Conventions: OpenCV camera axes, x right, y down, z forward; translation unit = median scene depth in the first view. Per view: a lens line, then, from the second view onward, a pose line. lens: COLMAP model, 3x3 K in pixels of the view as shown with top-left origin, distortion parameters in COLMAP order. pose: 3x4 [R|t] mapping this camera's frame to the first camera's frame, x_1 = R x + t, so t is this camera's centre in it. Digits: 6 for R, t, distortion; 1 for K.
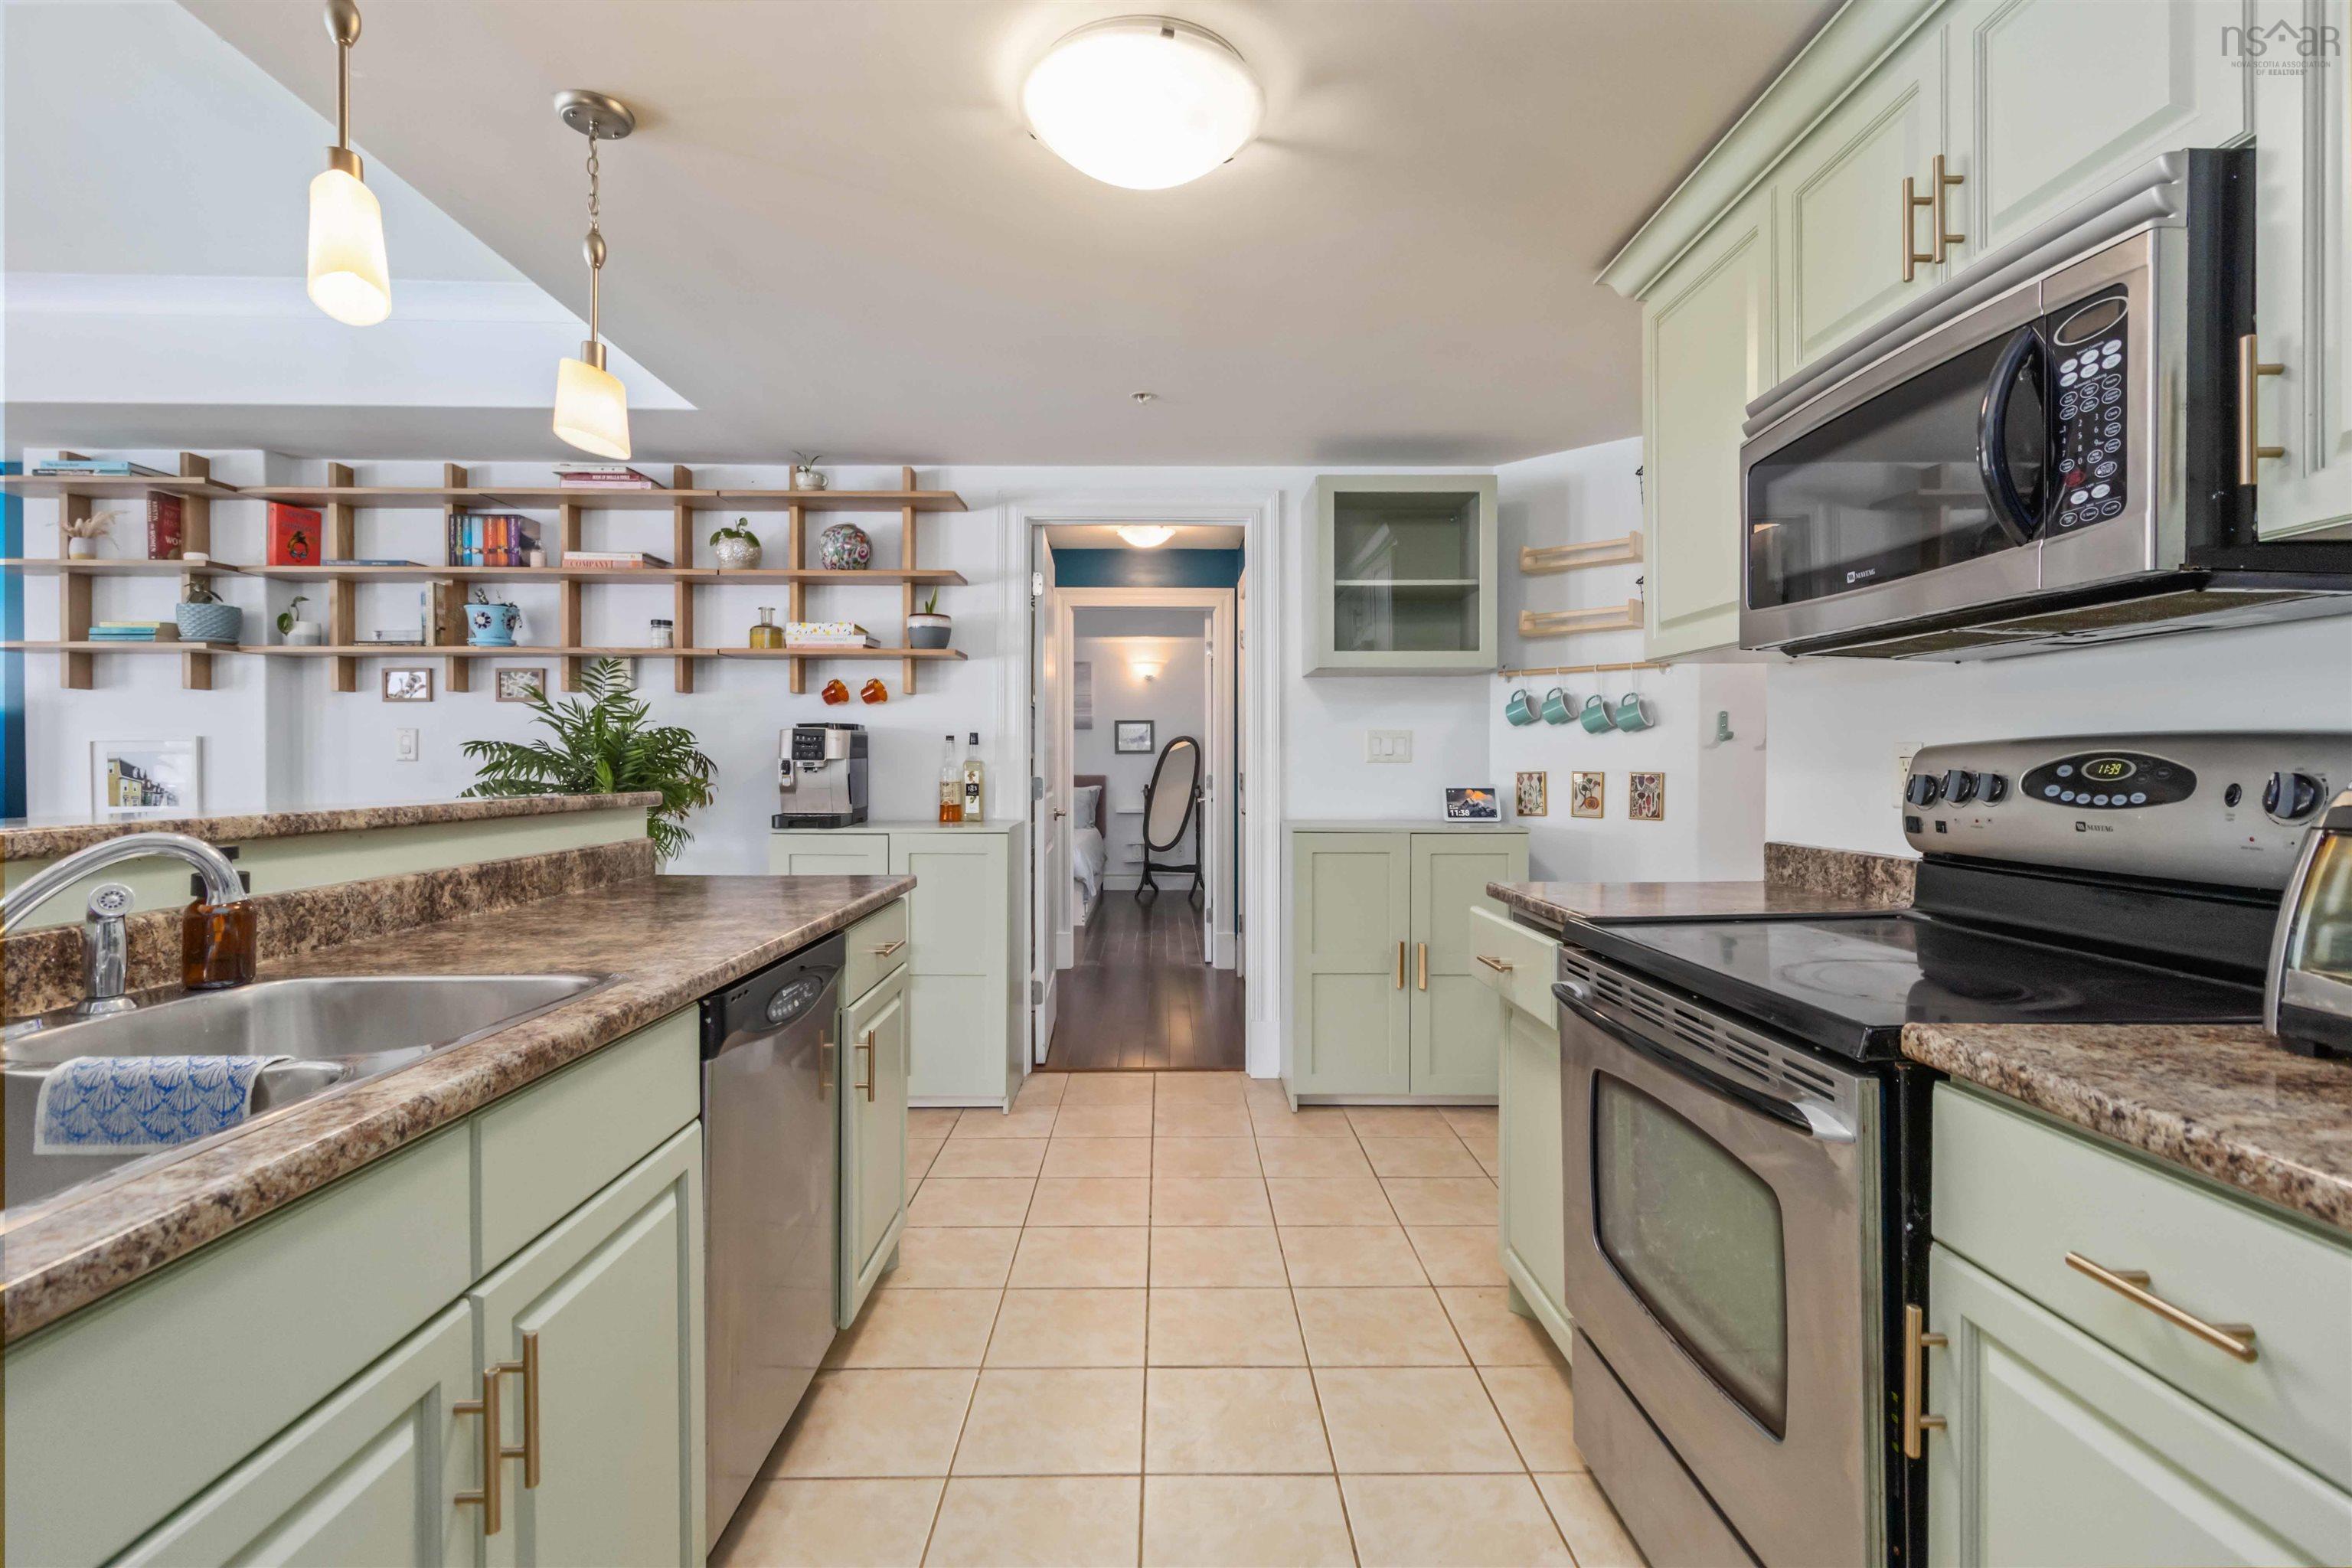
lens RADIAL K [[1084.8, 0, 1175.8], [0, 1084.8, 767.4], [0, 0, 1]] dist [0.000282, 0.000737]
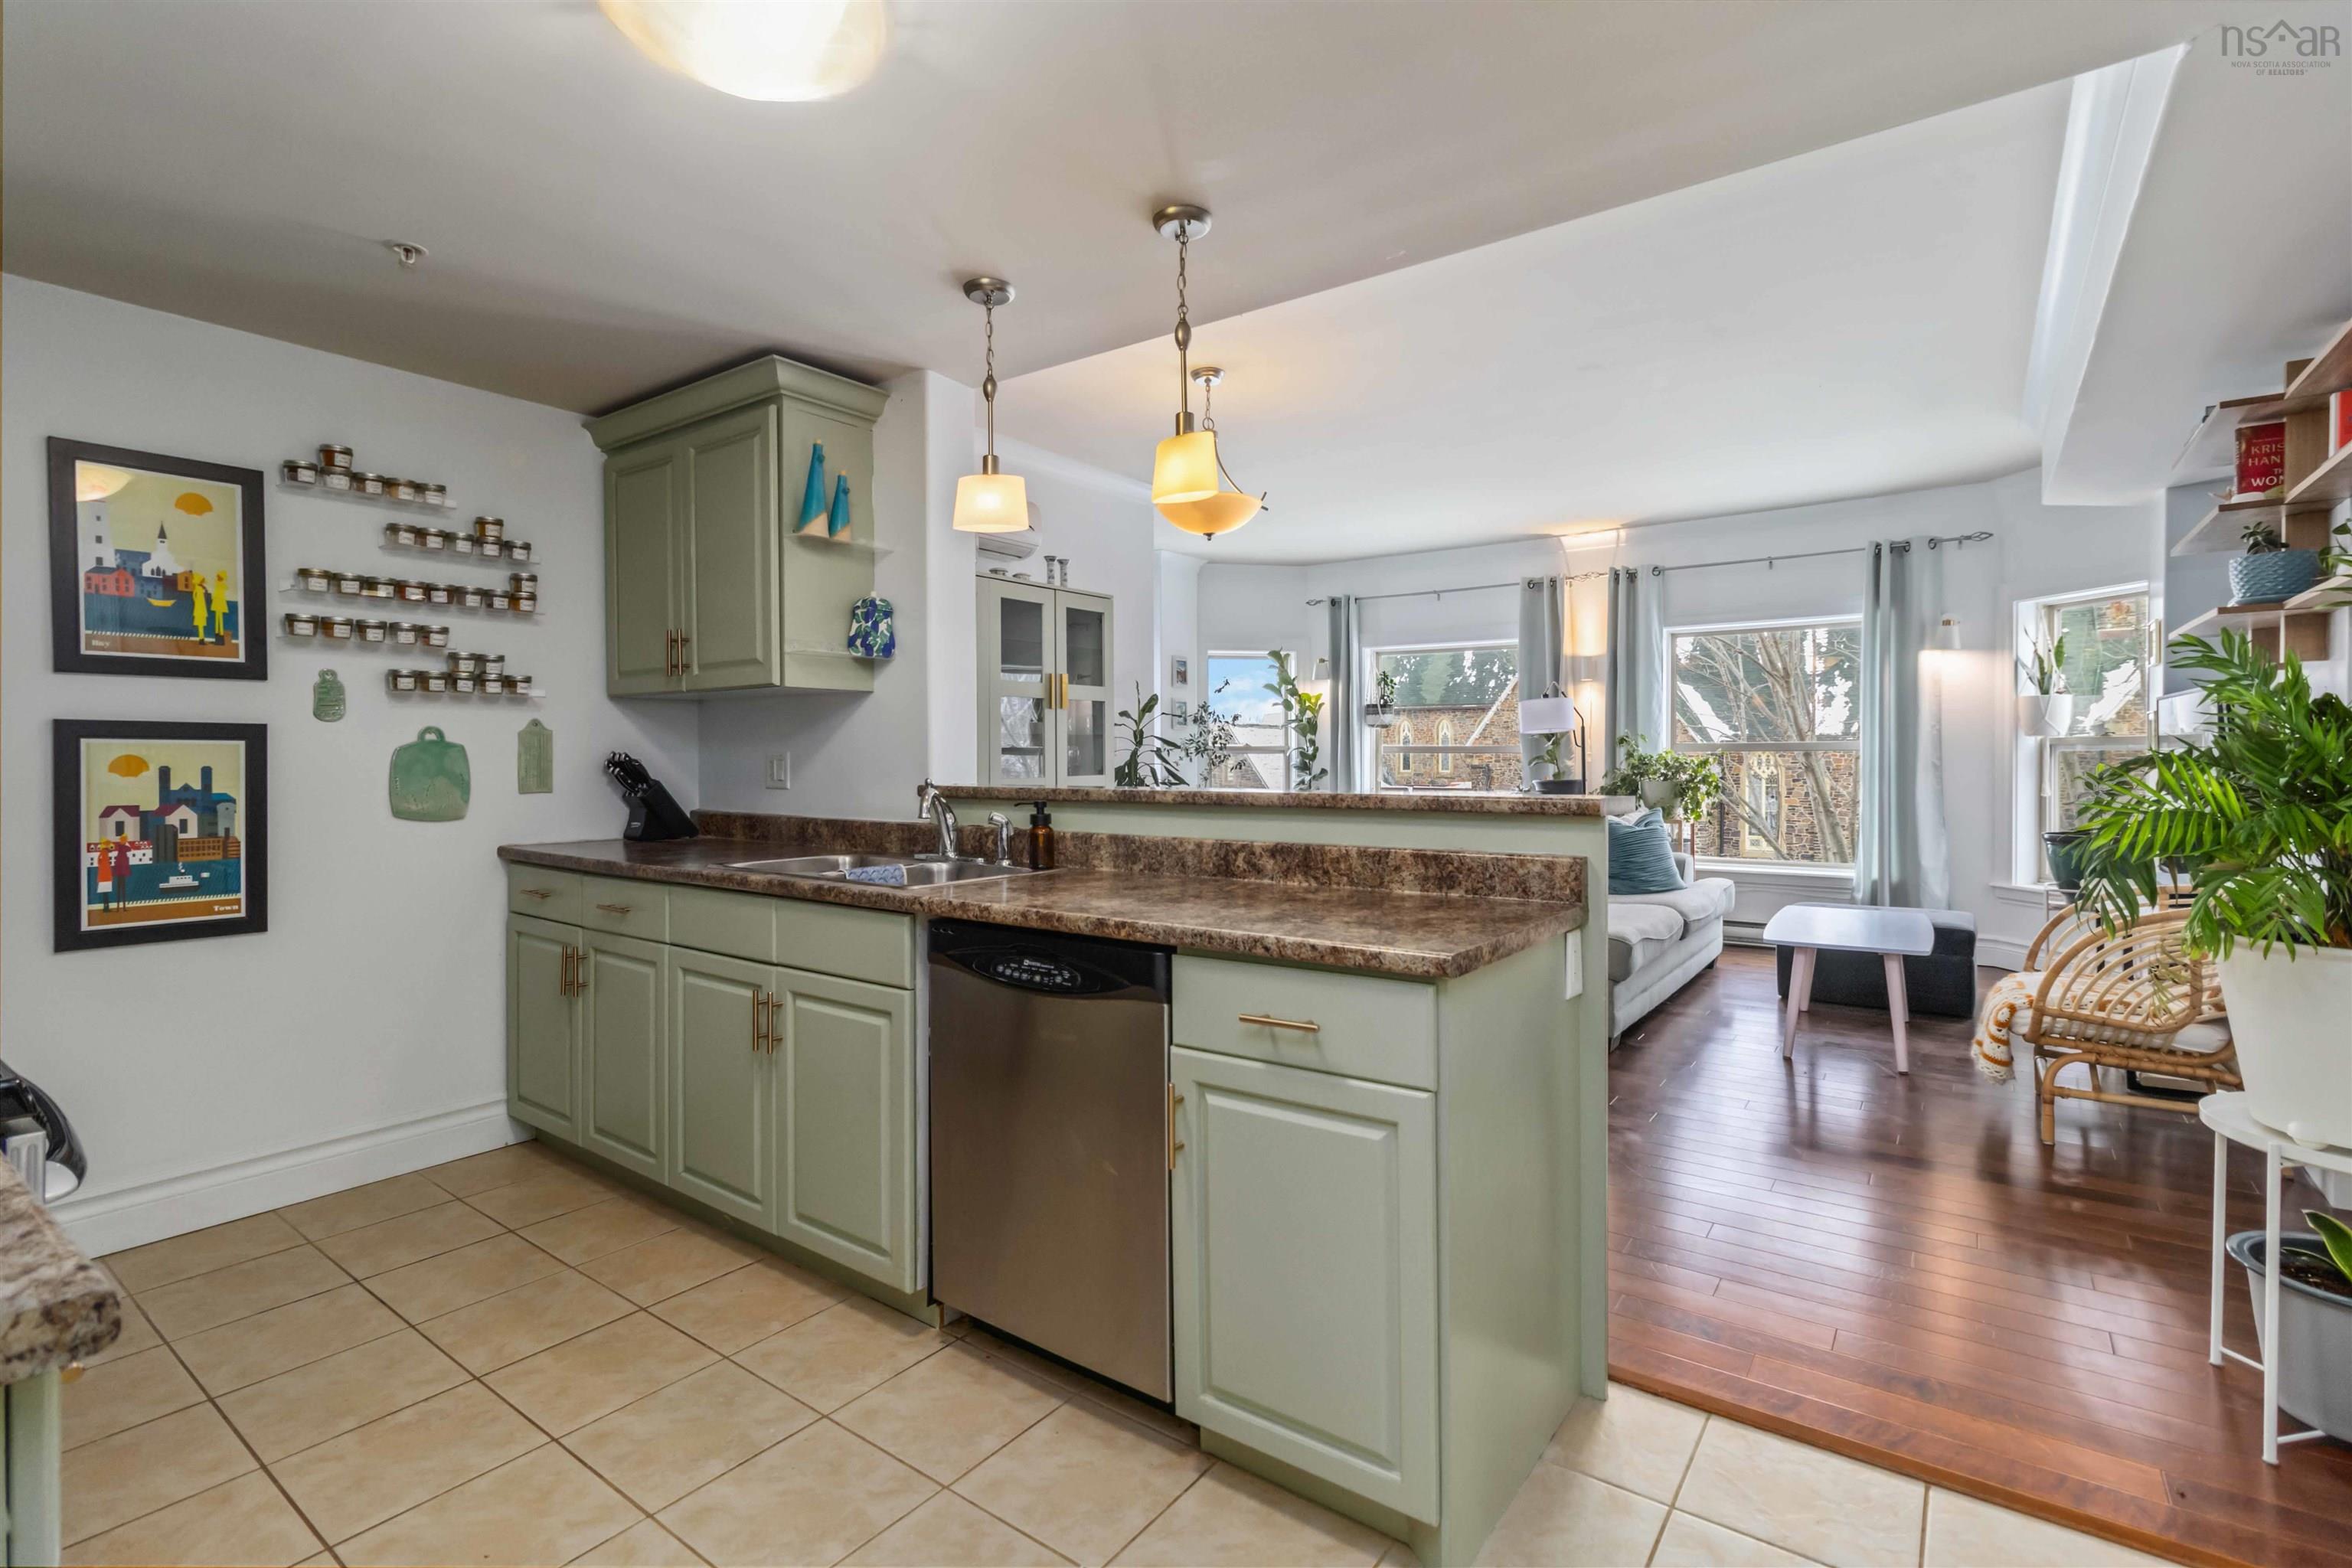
lens RADIAL K [[1084.8, 0, 1175.8], [0, 1084.8, 767.4], [0, 0, 1]] dist [0.000282, 0.000737]
pose [[-0.605349, 0.009706, -0.795901, 0.356472], [0.000185, 0.999927, 0.012054, -0.010044], [0.795960, 0.007150, -0.605306, 1.415383]]
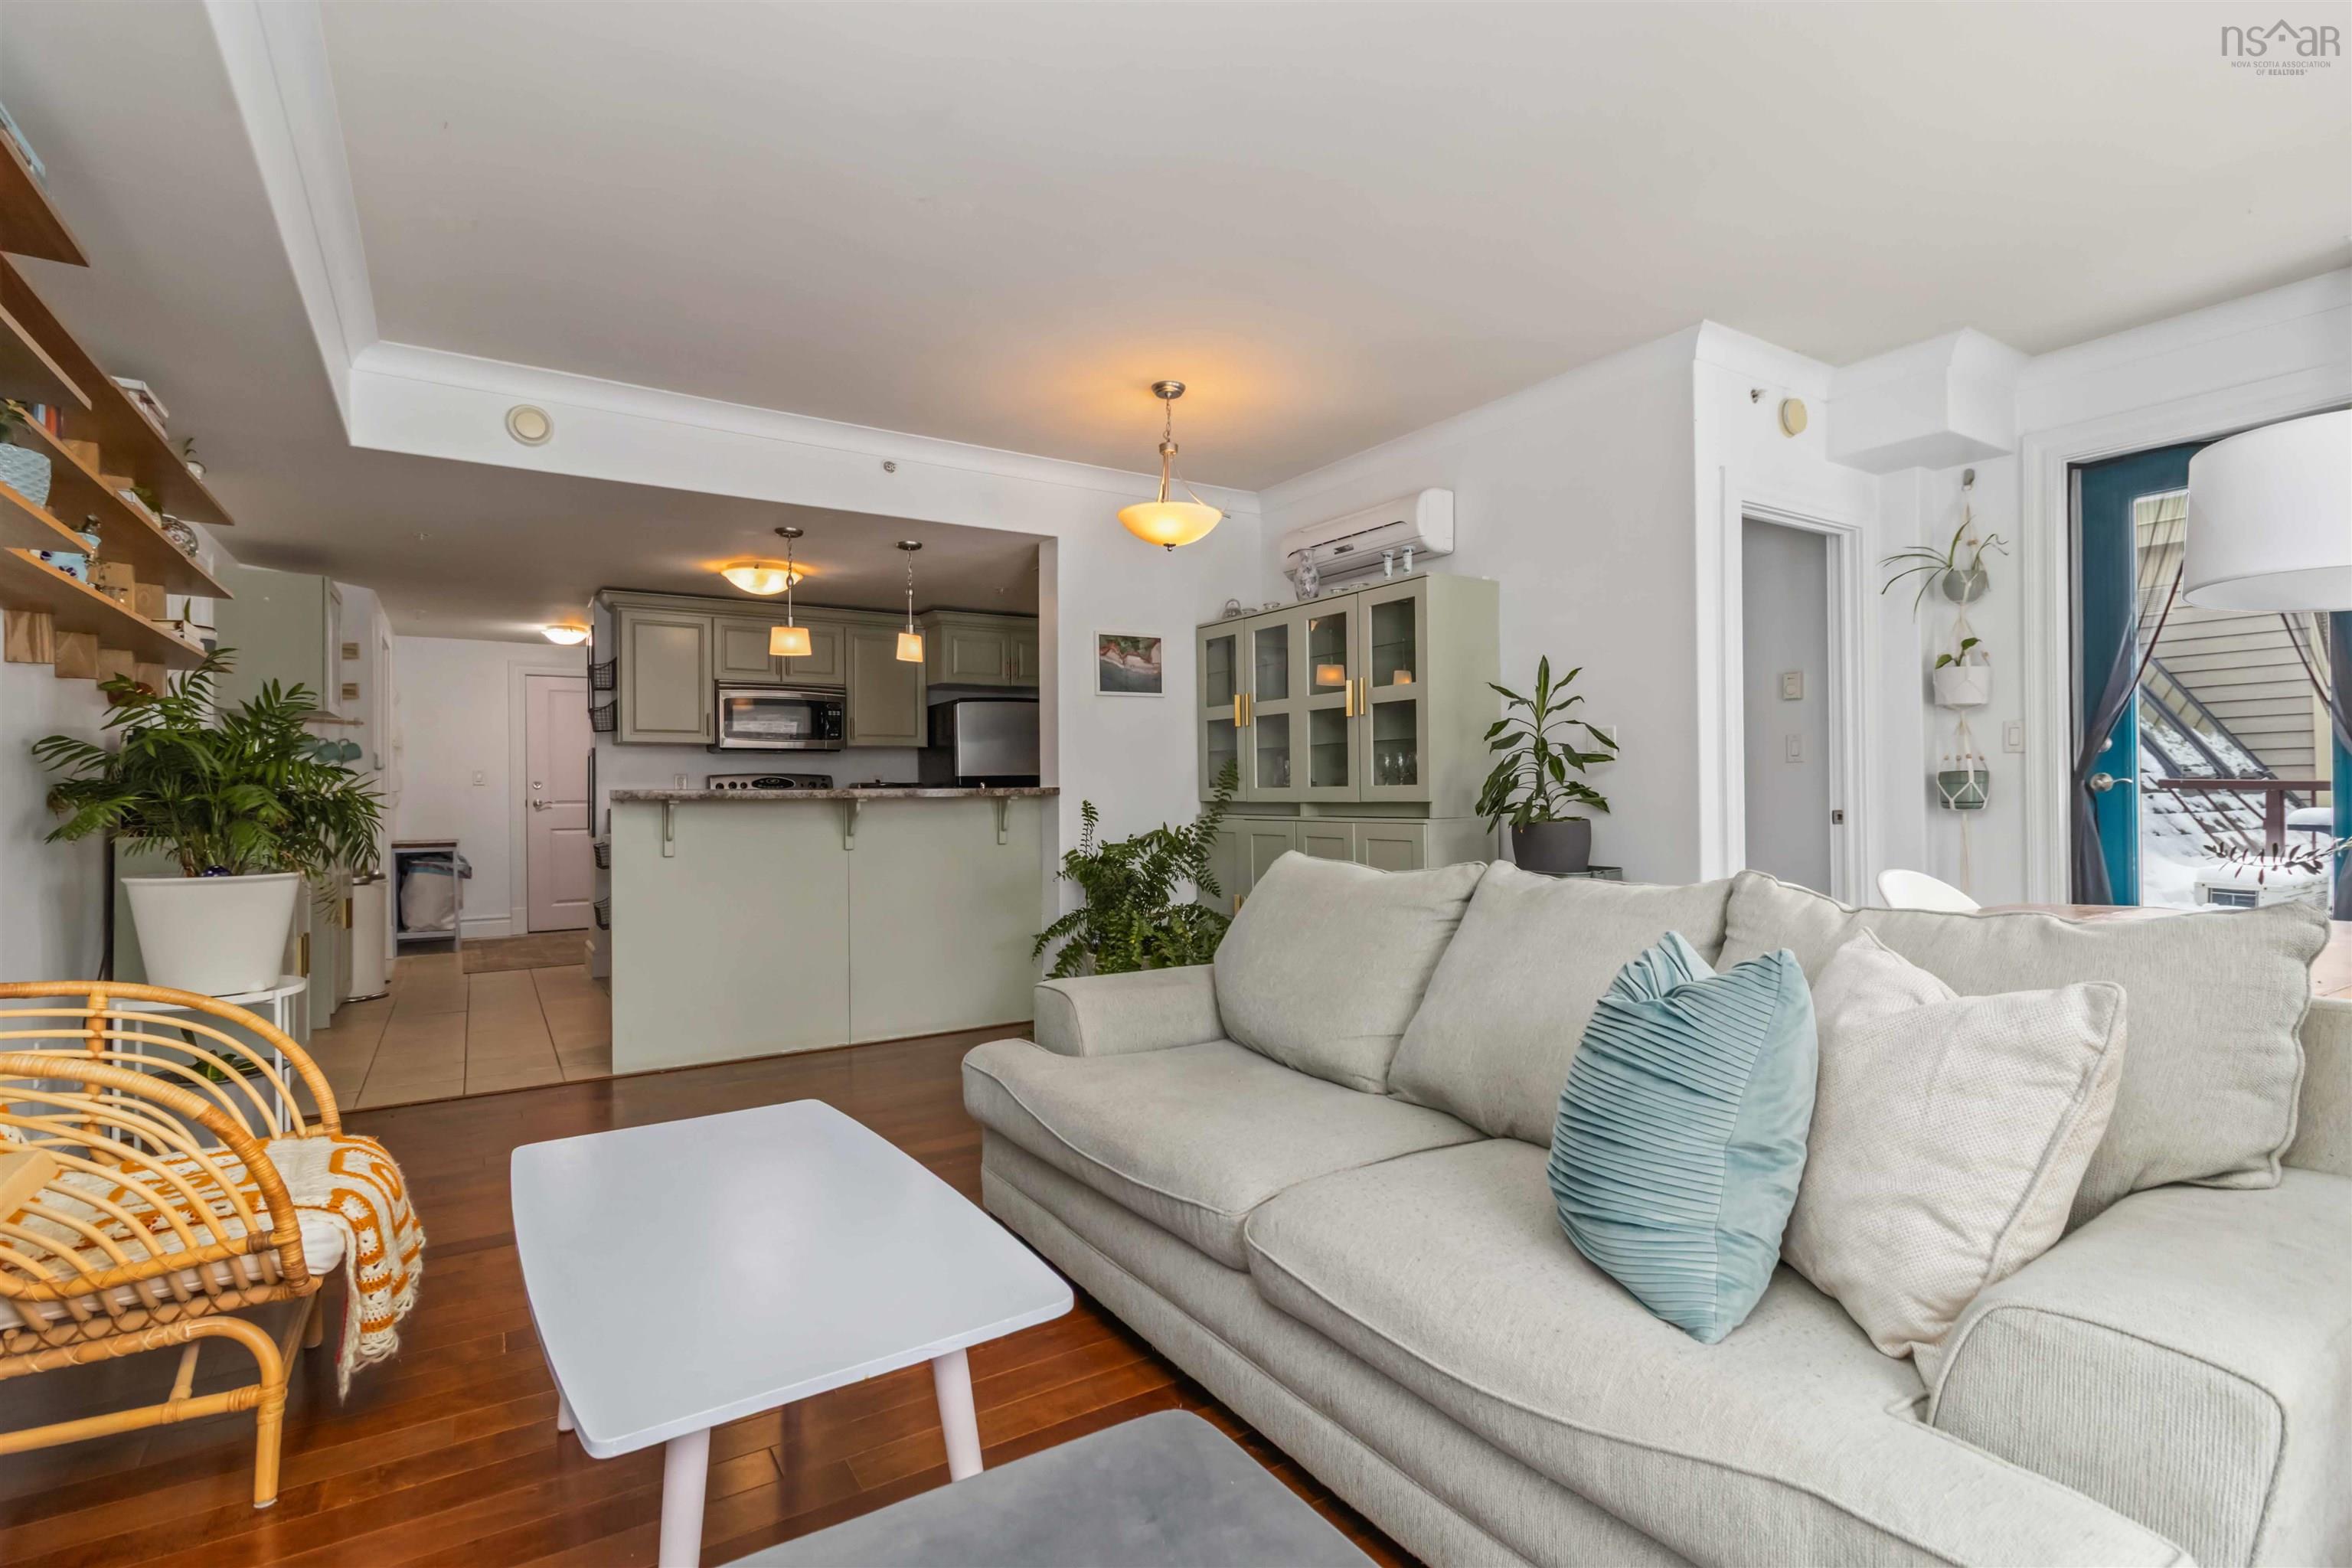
lens RADIAL K [[1093.3, 0, 1176.0], [0, 1093.3, 784.0], [0, 0, 1]] dist [0.002990, 0.000603]
pose [[-0.525914, 0.007662, 0.850503, -2.728066], [0.011713, 0.999930, -0.001766, 0.029967], [-0.850457, 0.009033, -0.525967, 1.321312]]
